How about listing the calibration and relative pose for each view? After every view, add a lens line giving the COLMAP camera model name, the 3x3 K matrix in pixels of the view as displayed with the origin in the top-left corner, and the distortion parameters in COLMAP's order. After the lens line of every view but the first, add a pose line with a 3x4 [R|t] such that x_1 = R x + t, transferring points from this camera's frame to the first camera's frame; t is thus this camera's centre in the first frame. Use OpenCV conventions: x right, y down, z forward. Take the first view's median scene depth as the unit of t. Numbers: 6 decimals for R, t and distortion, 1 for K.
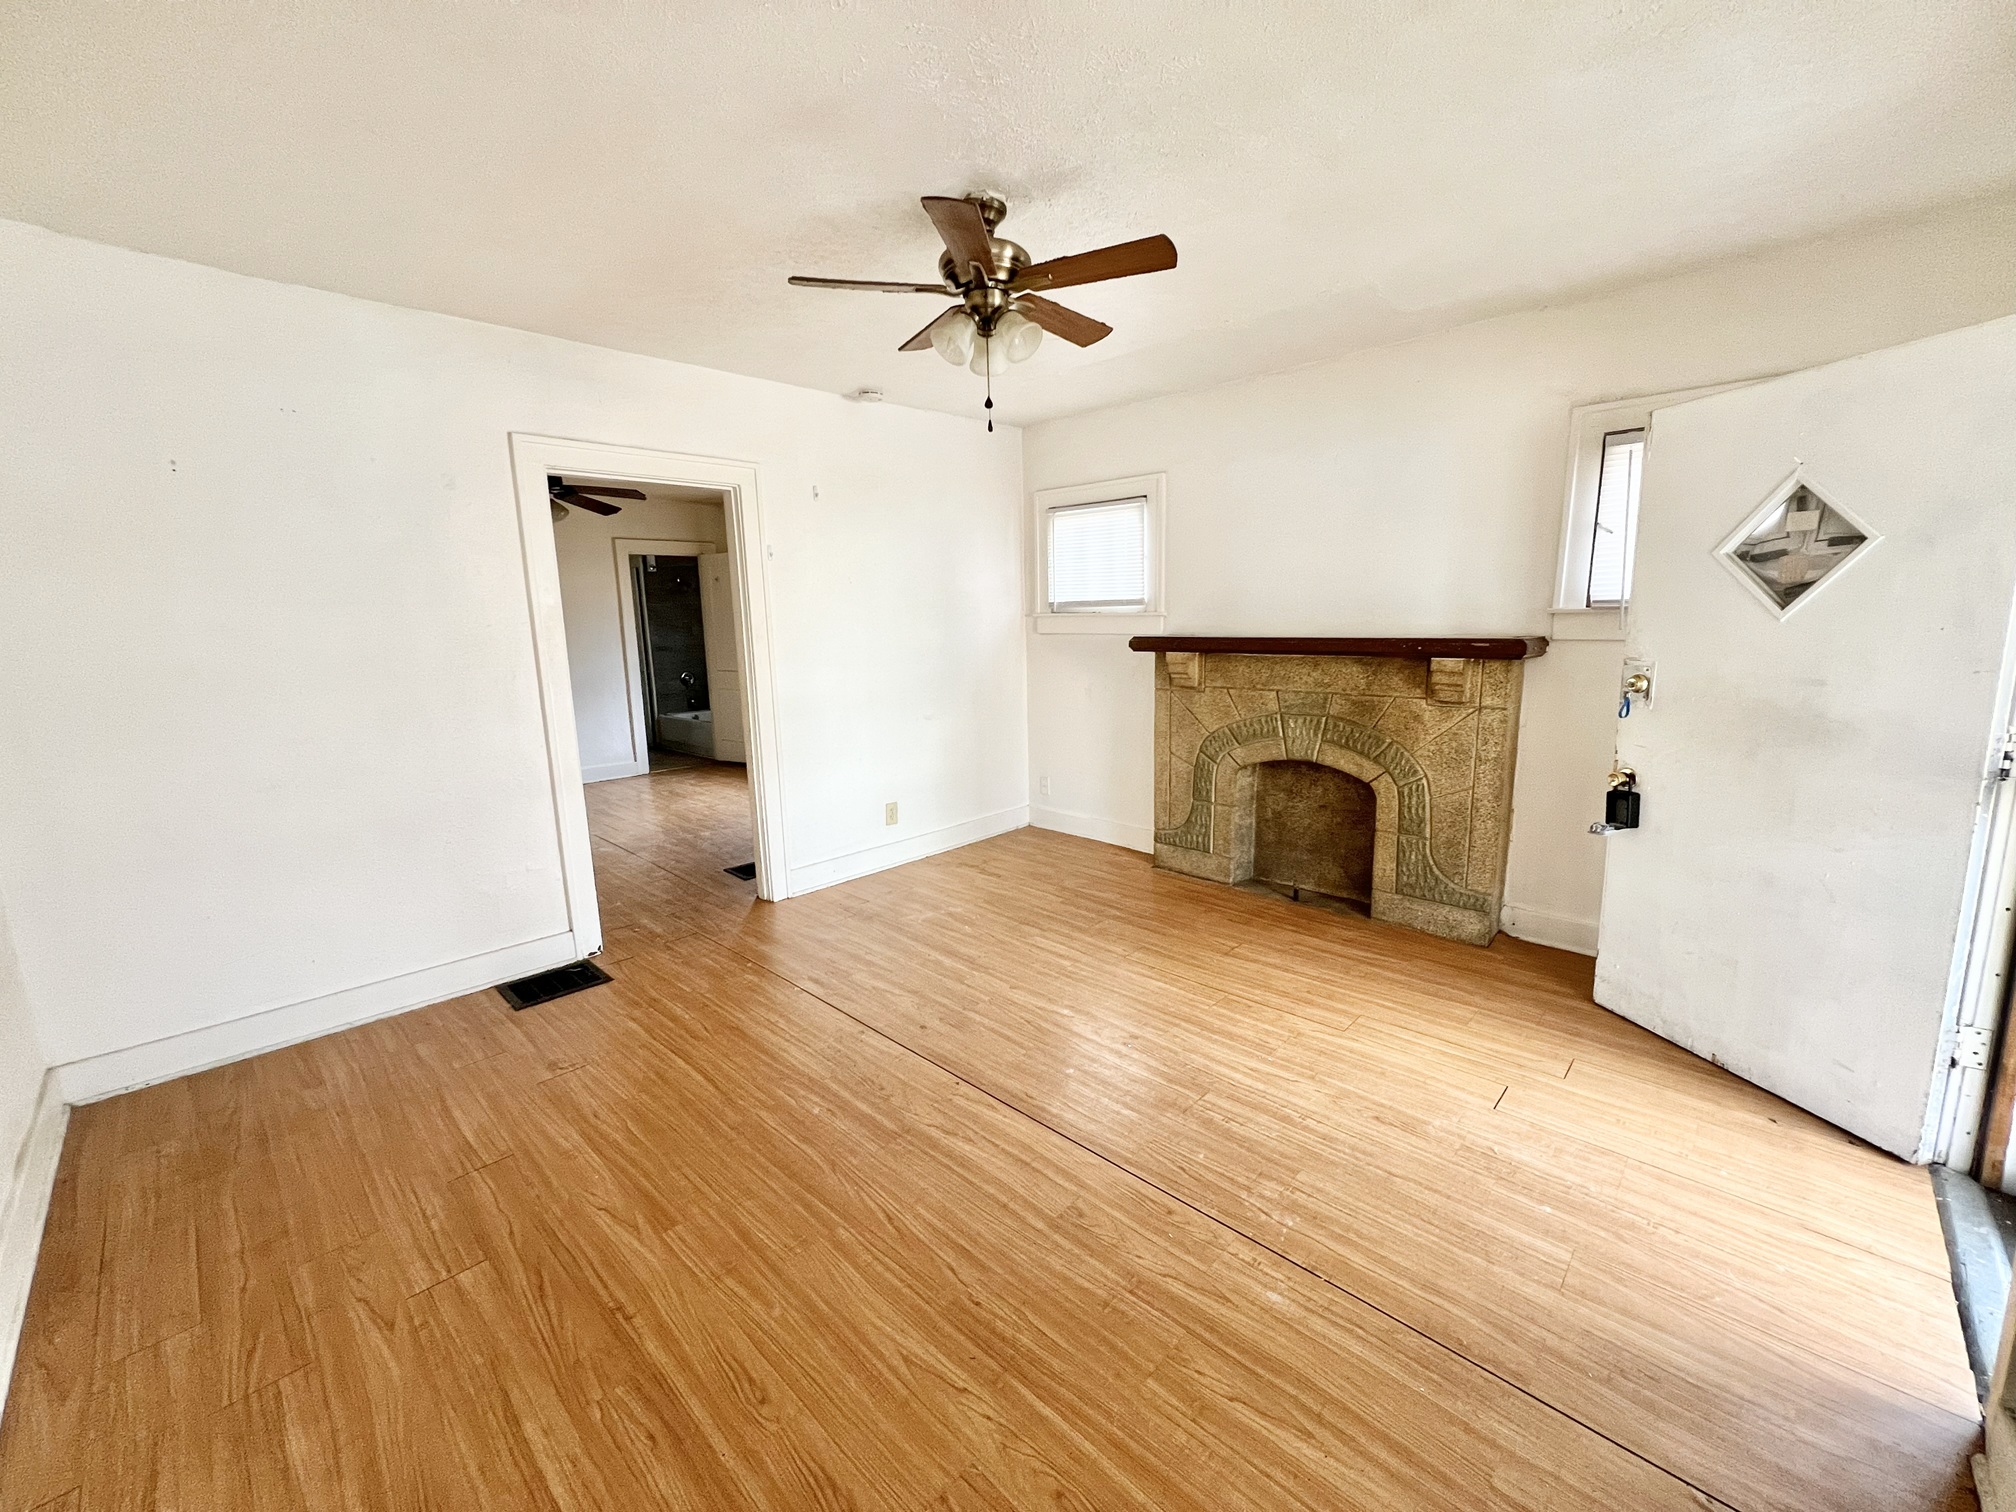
lens RADIAL K [[804.9, 0, 1008.0], [0, 804.9, 756.0], [0, 0, 1]] dist [-0.000330, -0.000080]
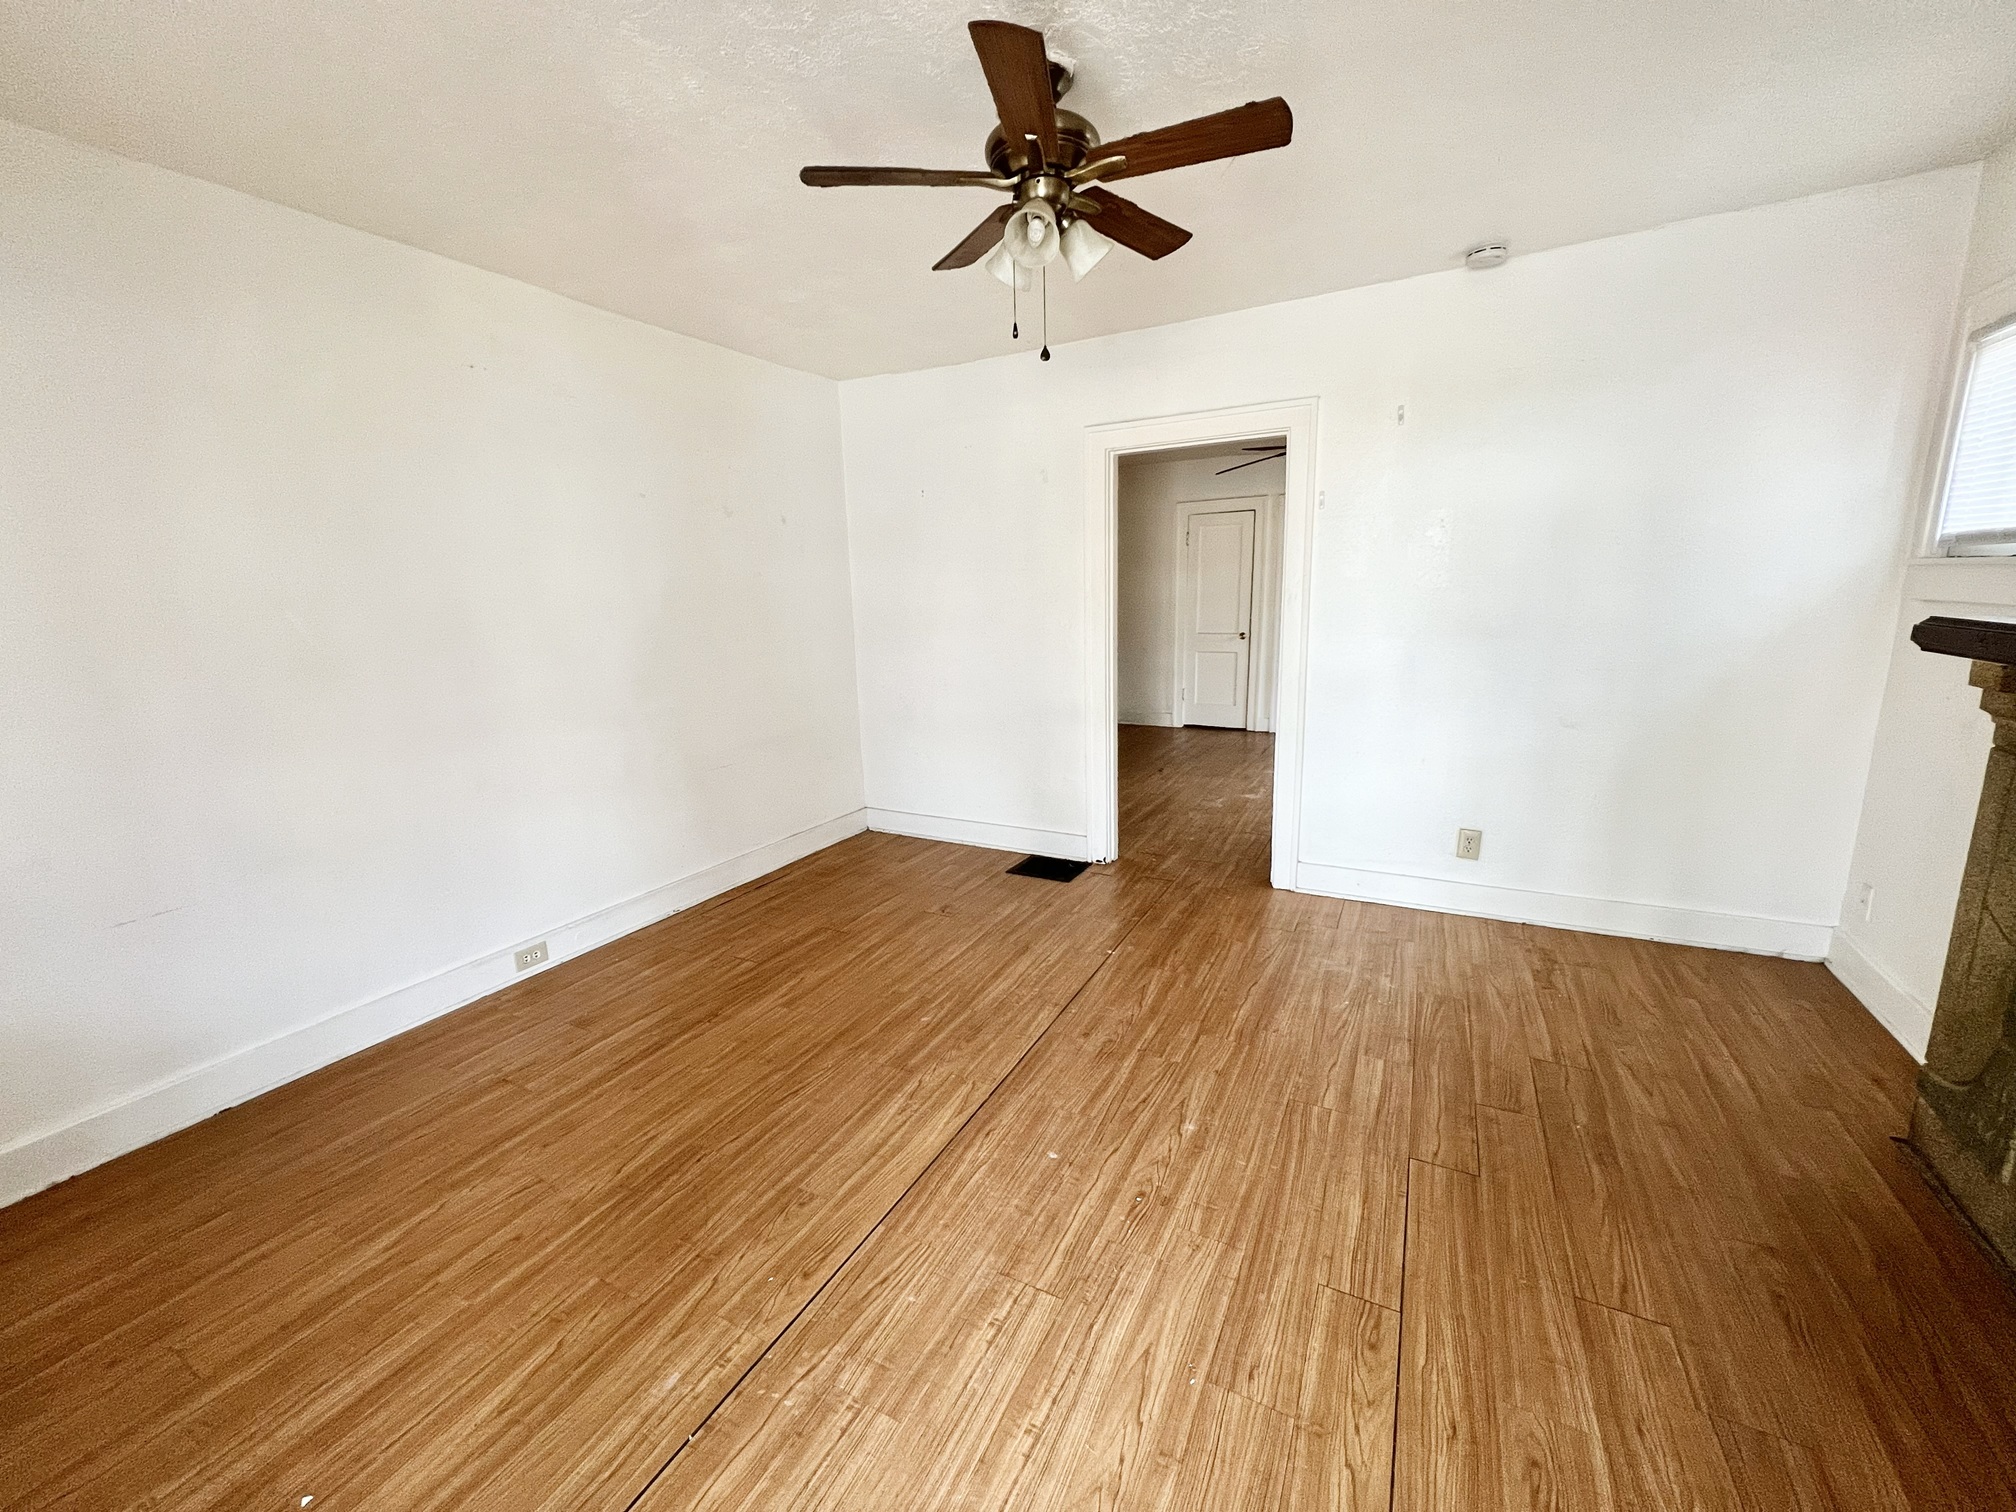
lens RADIAL K [[804.9, 0, 1008.0], [0, 804.9, 756.0], [0, 0, 1]] dist [-0.000330, -0.000080]
pose [[0.282180, 0.211086, -0.935851, 0.771586], [-0.143937, 0.973767, 0.176238, -0.143168], [0.948502, 0.084973, 0.305160, 0.704885]]
